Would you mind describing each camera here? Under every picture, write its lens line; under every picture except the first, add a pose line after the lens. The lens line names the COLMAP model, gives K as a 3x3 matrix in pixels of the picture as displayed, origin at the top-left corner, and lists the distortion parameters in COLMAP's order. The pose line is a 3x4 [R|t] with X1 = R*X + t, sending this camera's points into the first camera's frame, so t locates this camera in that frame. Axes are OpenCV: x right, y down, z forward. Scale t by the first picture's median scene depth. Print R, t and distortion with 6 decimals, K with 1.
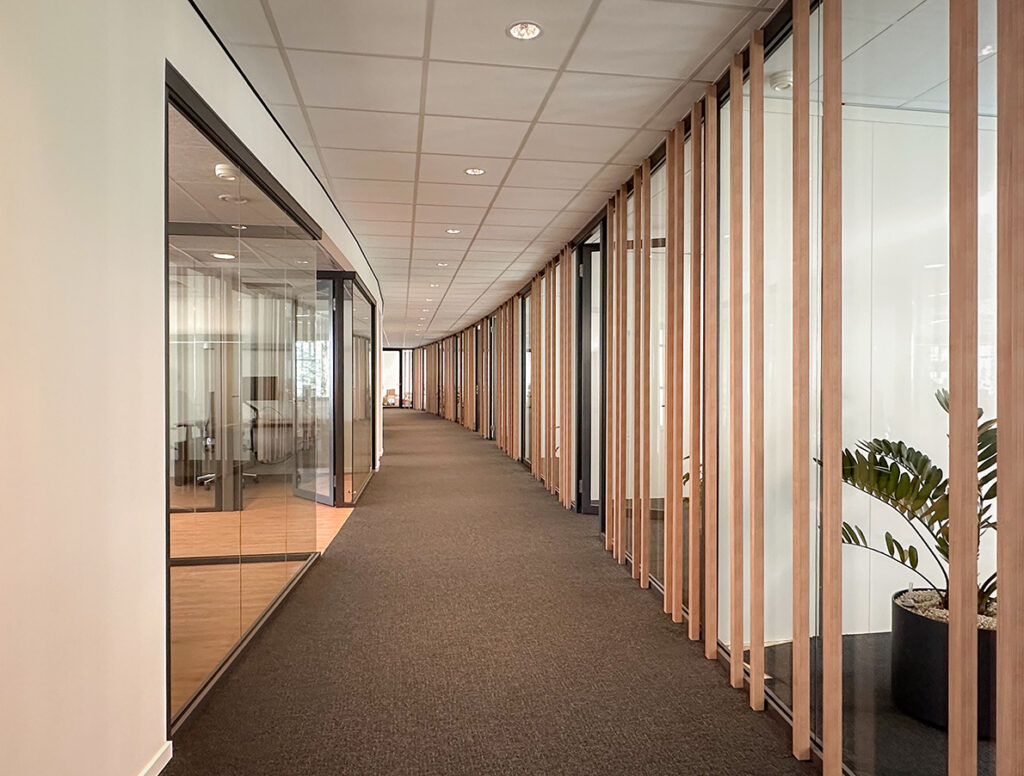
lens RADIAL K [[684.8, 0, 514.3], [0, 684.8, 385.3], [0, 0, 1]] dist [0.009603, -0.000258]
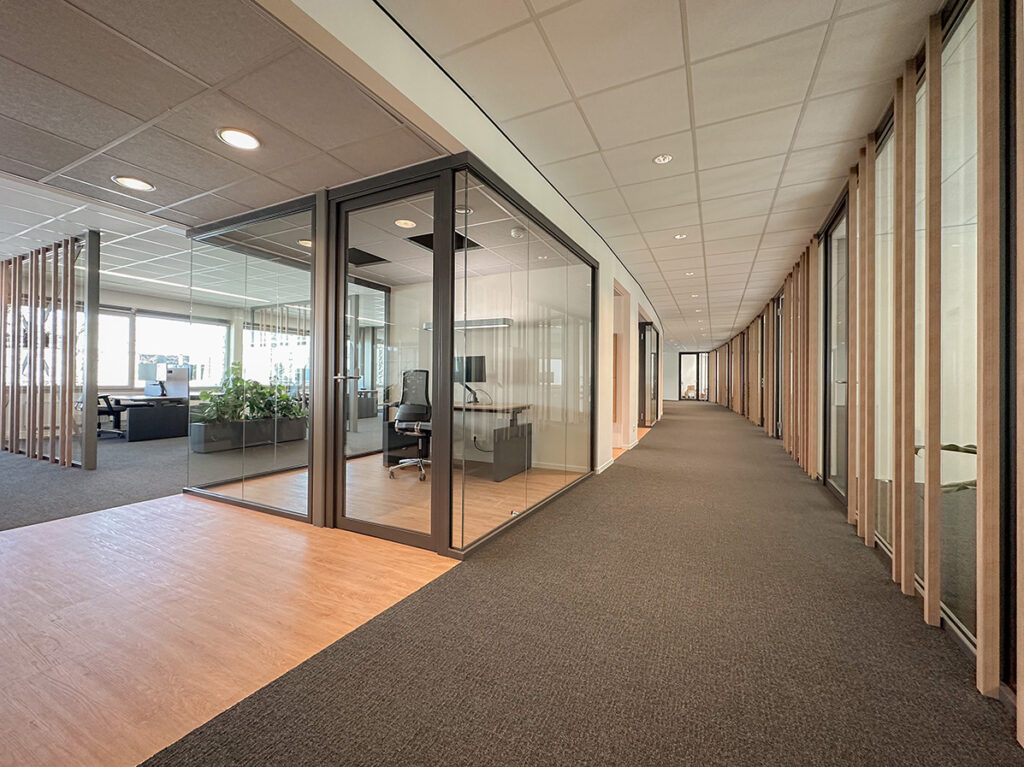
lens RADIAL K [[417.6, 0, 508.3], [0, 417.6, 376.9], [0, 0, 1]] dist [0.008417, -0.000691]
pose [[0.809259, 0.001759, -0.587450, 0.001915], [-0.014118, 0.999765, -0.016456, 0.016374], [0.587283, 0.021610, 0.809093, 0.401408]]
